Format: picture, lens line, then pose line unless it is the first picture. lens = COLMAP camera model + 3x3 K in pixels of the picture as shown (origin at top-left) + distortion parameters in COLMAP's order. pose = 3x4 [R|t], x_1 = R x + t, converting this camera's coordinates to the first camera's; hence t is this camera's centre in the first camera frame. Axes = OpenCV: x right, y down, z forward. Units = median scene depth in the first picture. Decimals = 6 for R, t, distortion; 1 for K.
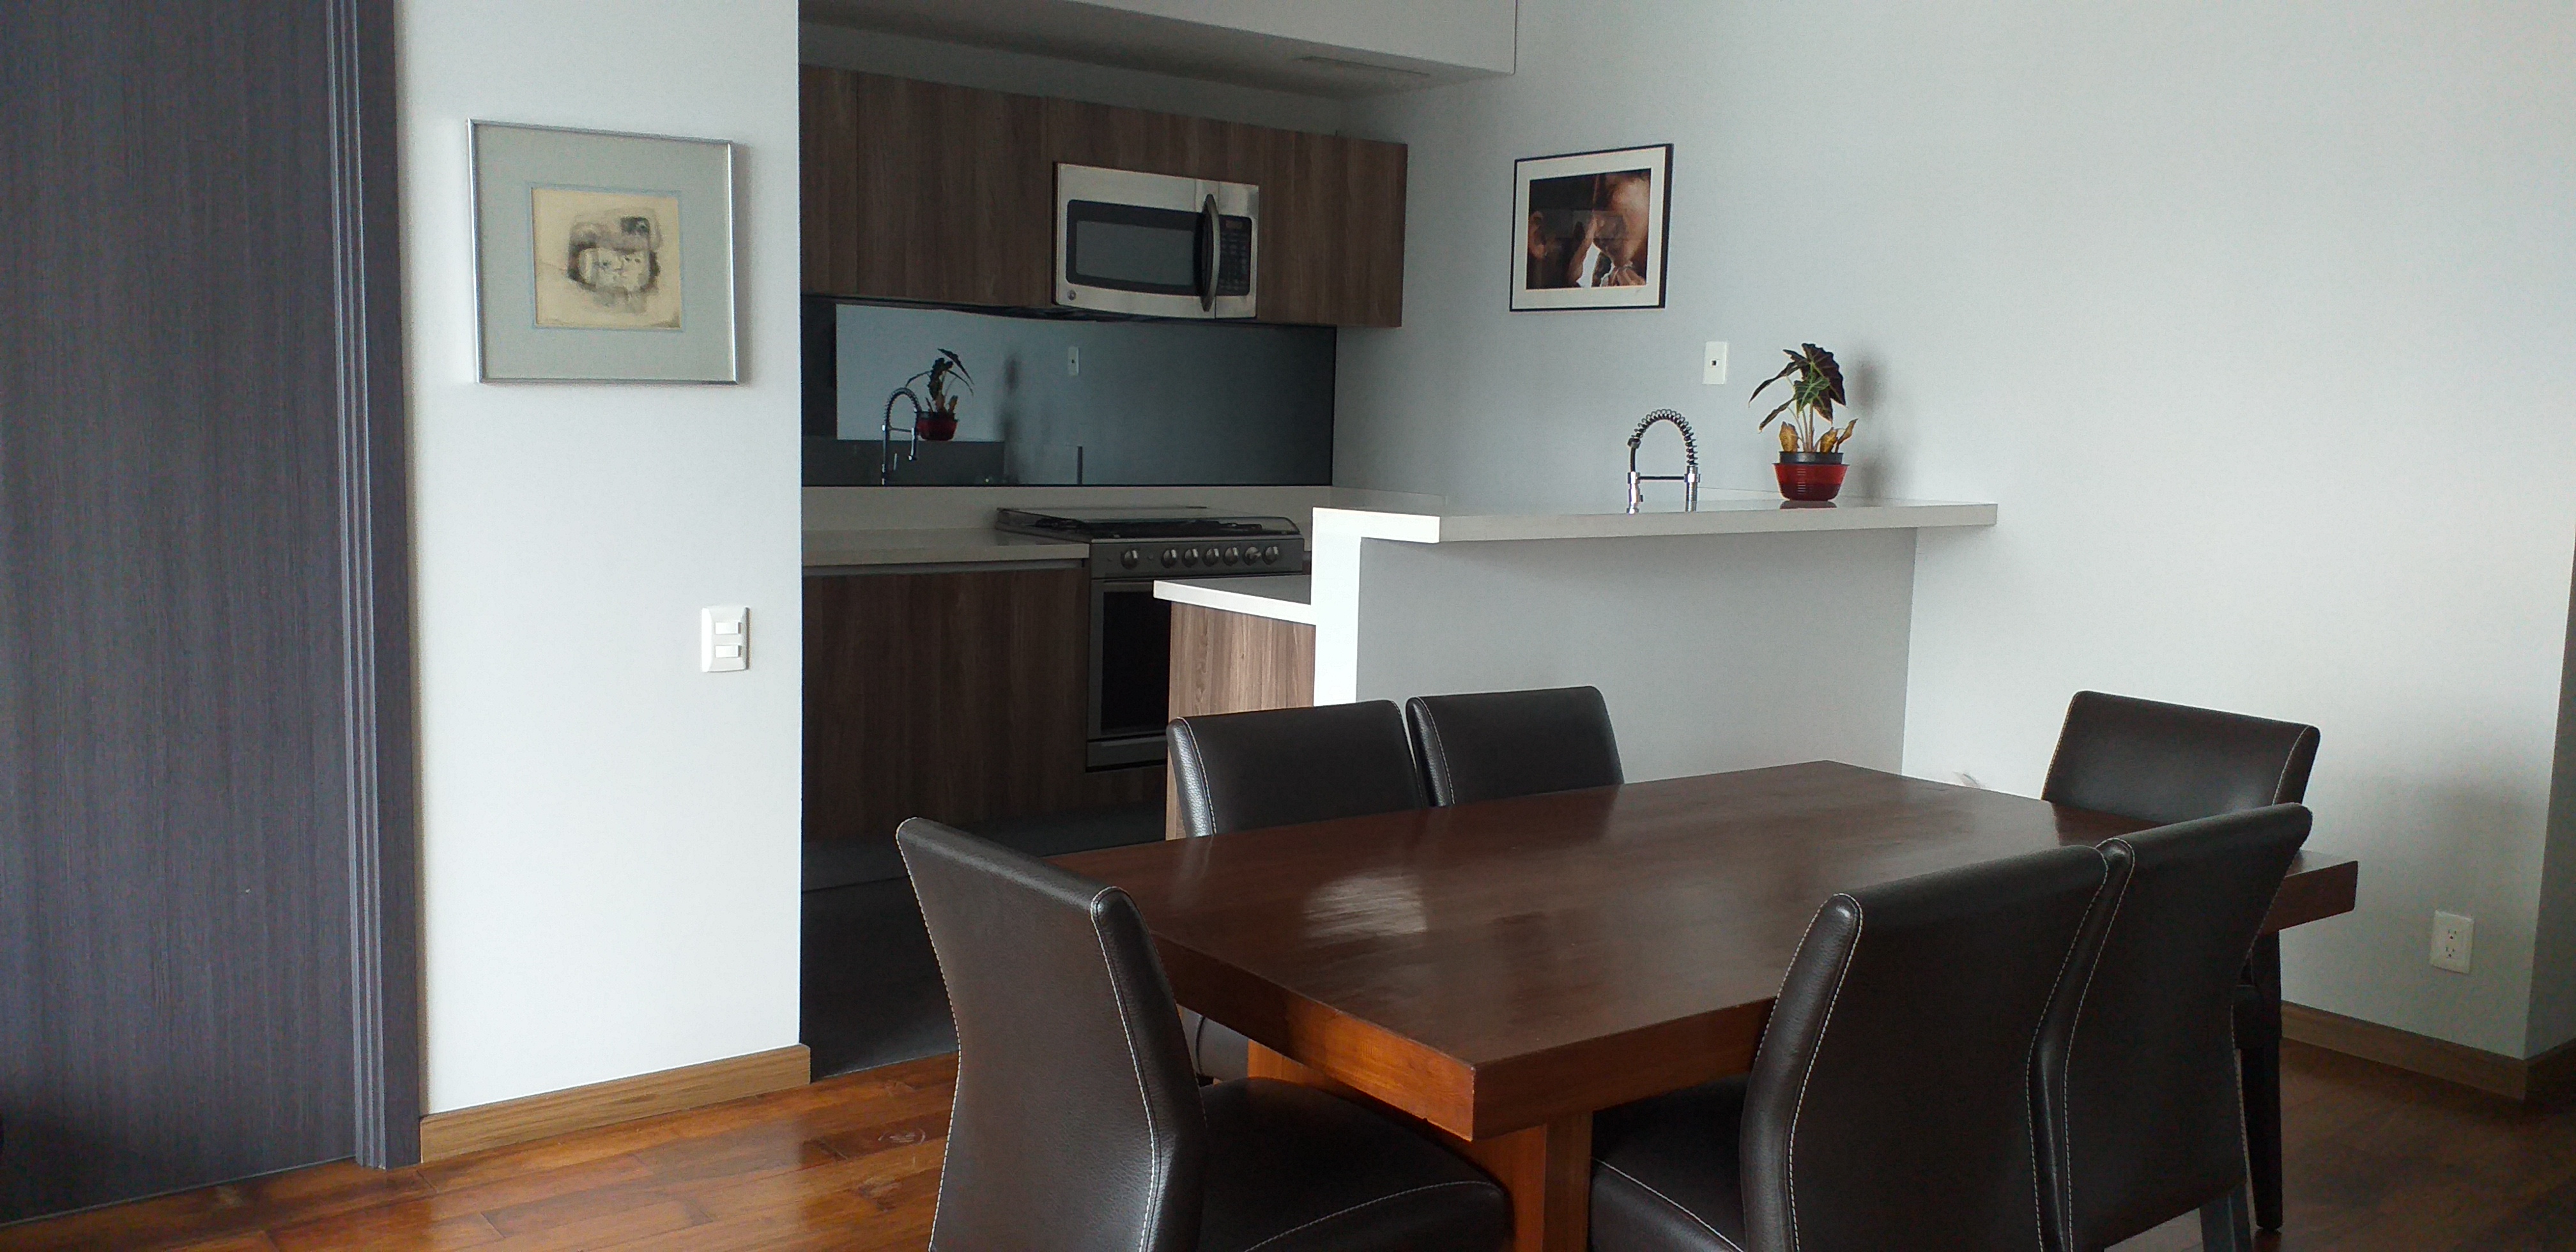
lens RADIAL K [[2040.9, 0, 1310.5], [0, 2040.9, 641.3], [0, 0, 1]] dist [0.146699, -0.379596]
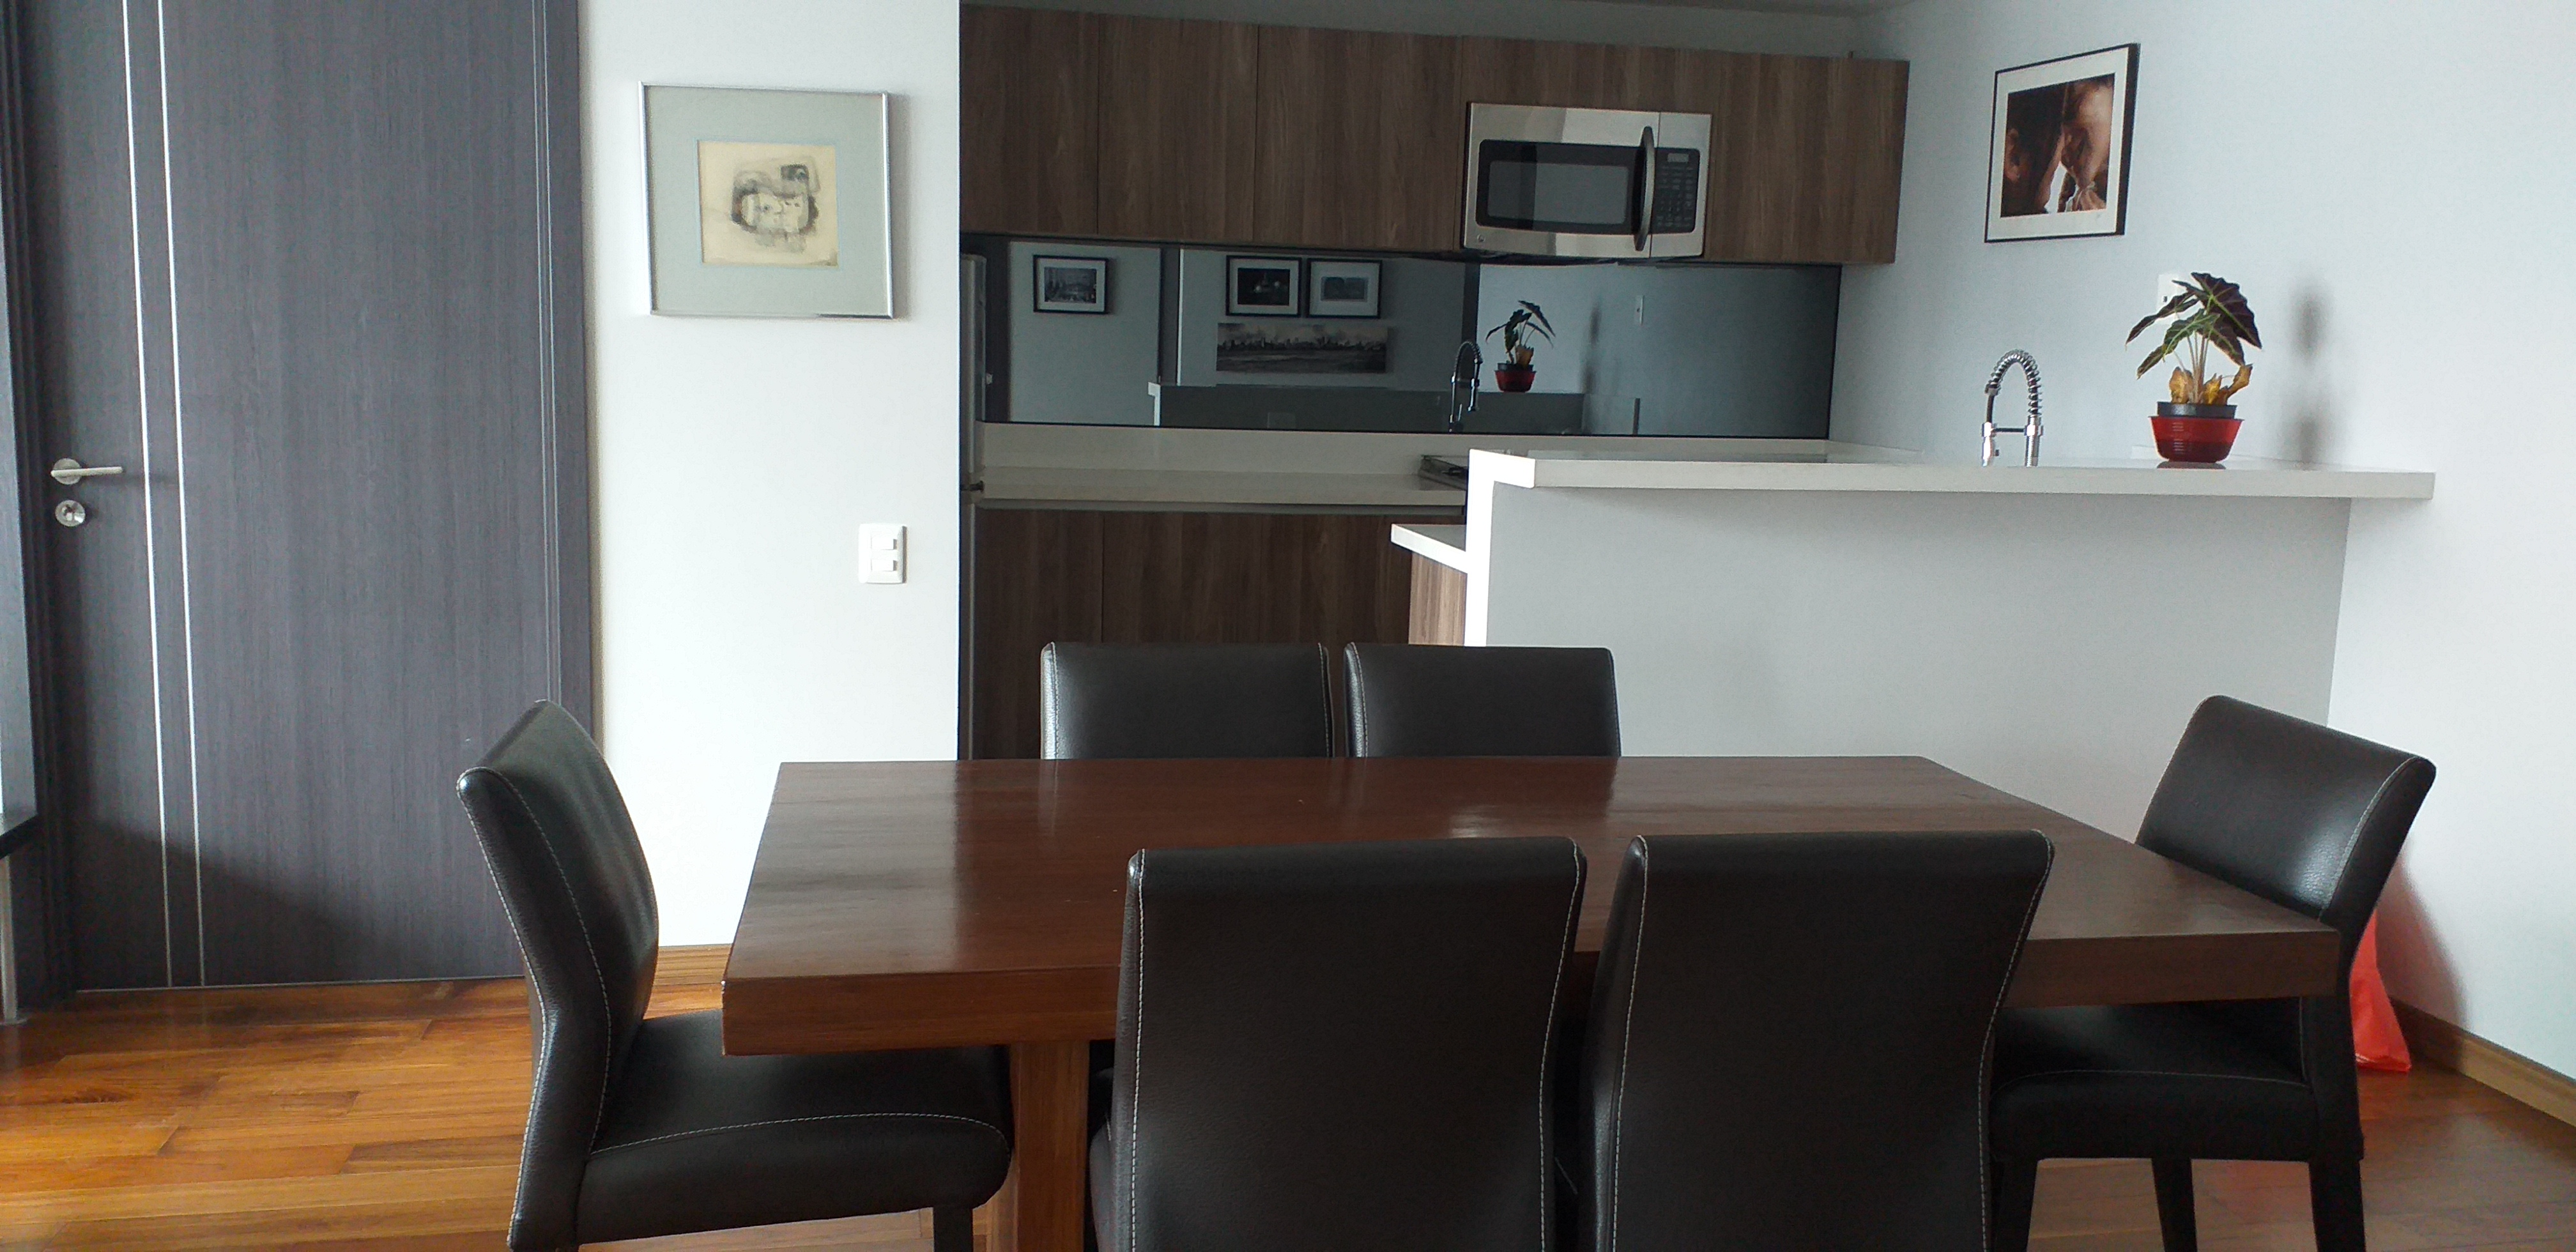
lens RADIAL K [[2056.6, 0, 1309.9], [0, 2056.6, 645.2], [0, 0, 1]] dist [0.149507, -0.396001]
pose [[0.896935, 0.065480, -0.437288, 0.292260], [-0.057985, 0.997852, 0.030486, 0.000536], [0.438345, -0.001988, 0.898805, 0.084703]]
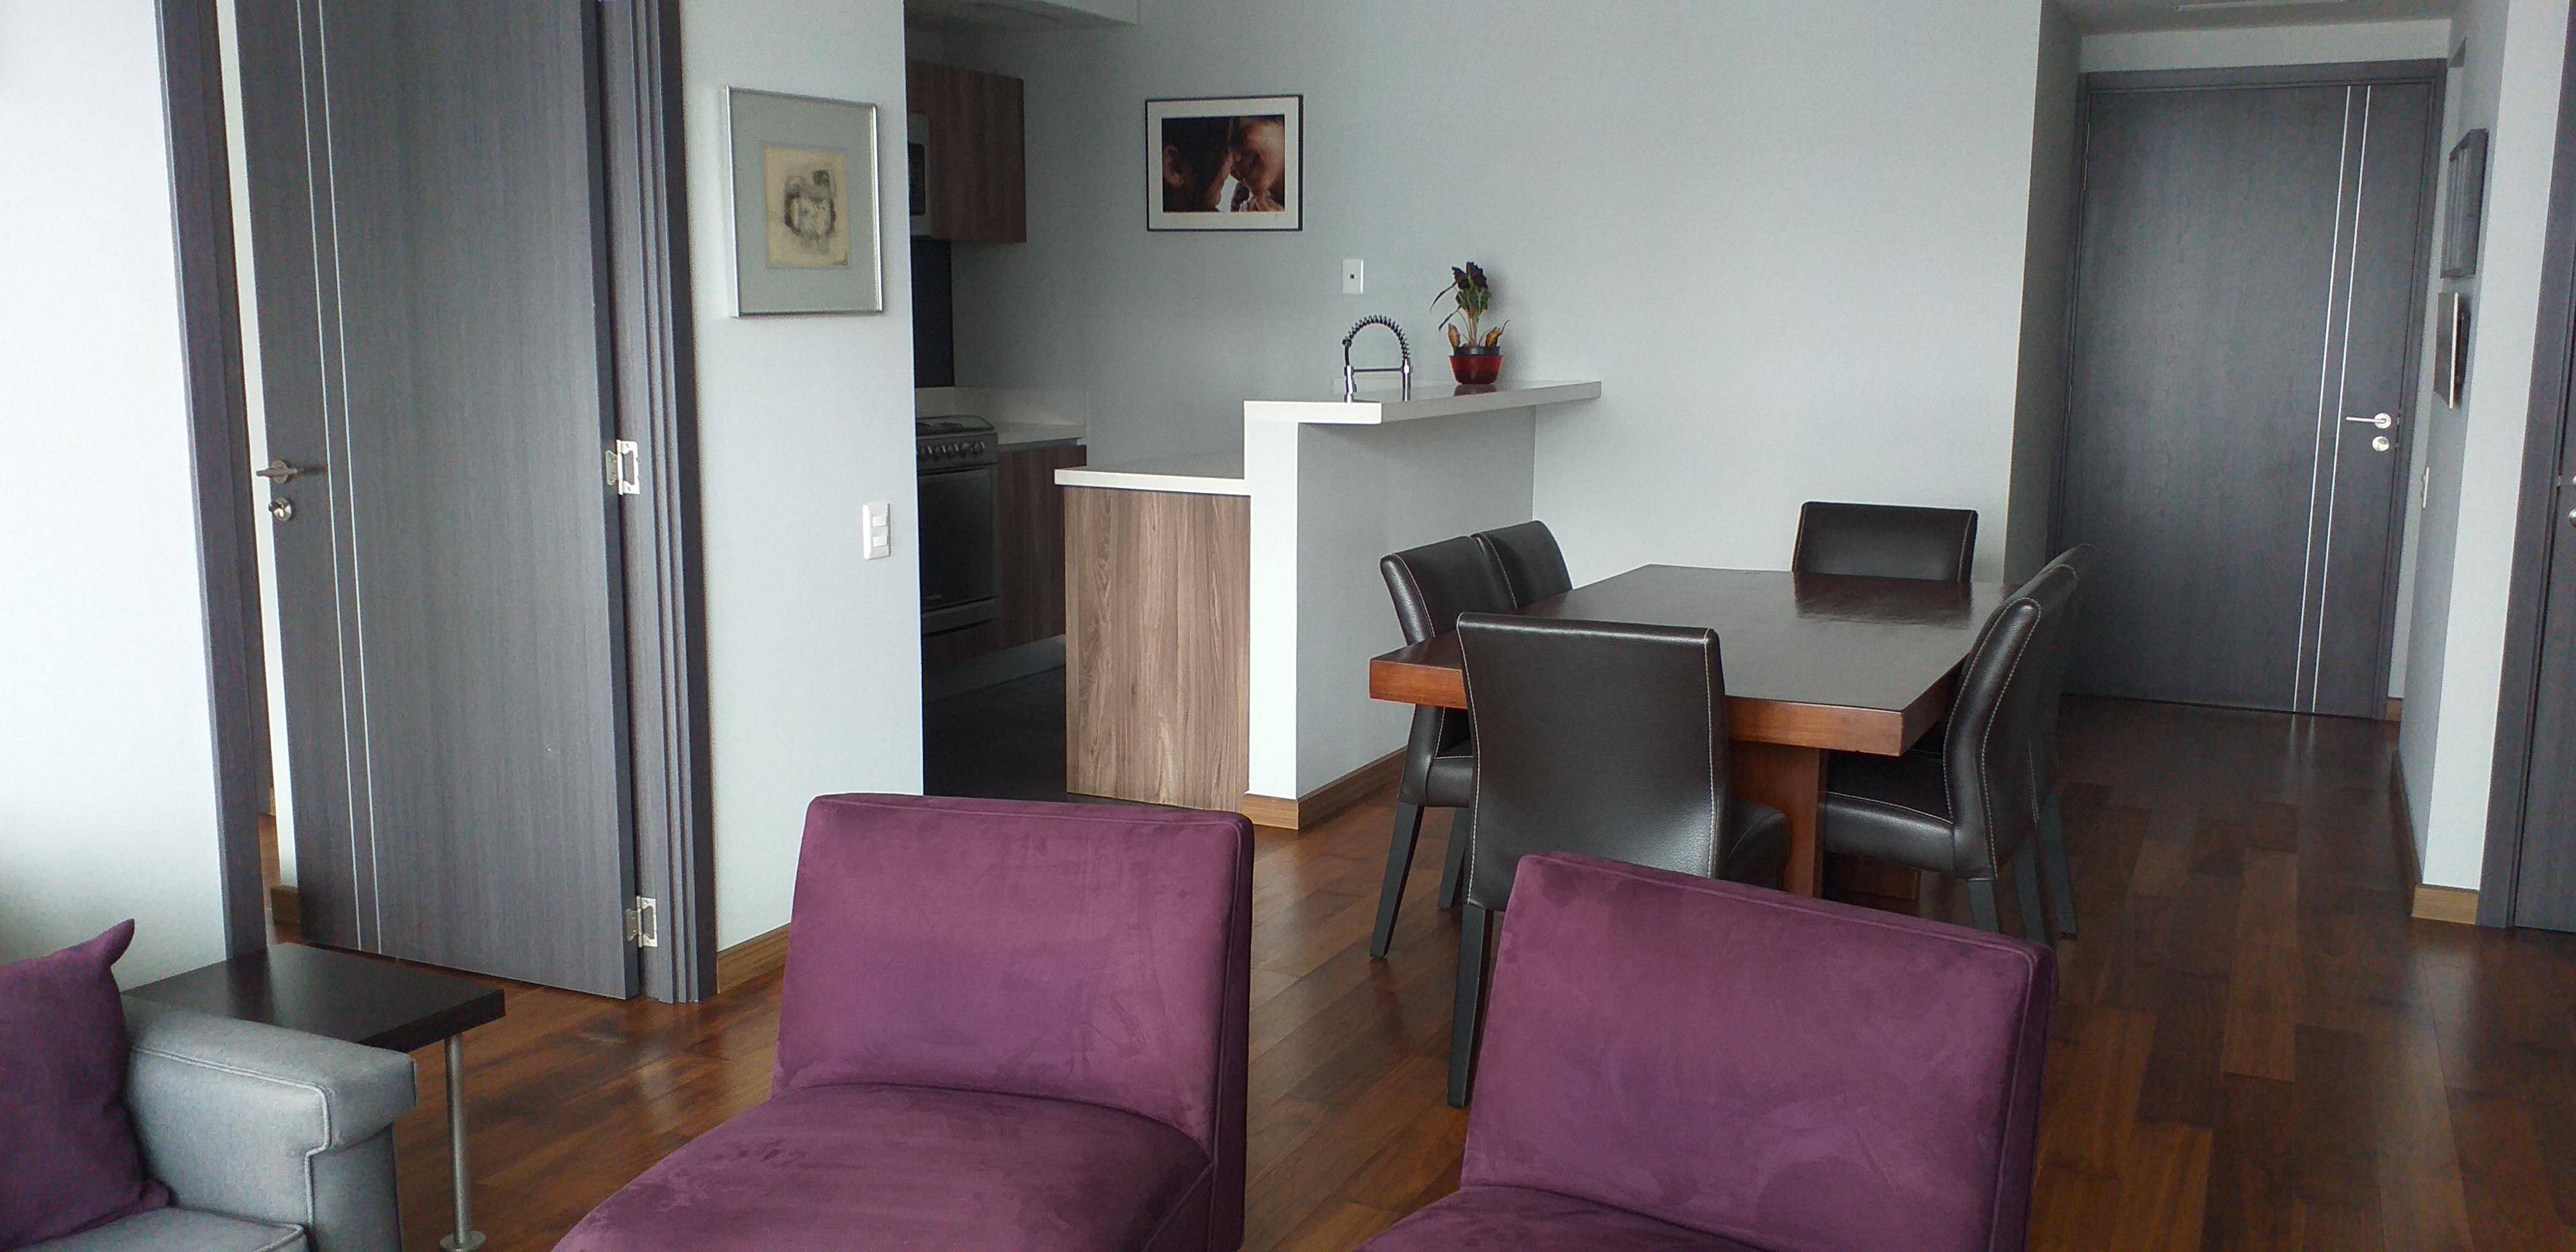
lens RADIAL K [[2026.8, 0, 1294.7], [0, 2026.8, 639.9], [0, 0, 1]] dist [0.199884, -0.376801]
pose [[0.901779, -0.088705, 0.422996, -0.416329], [0.066725, 0.995551, 0.066523, -0.000454], [-0.427016, -0.031765, 0.903686, -0.121147]]
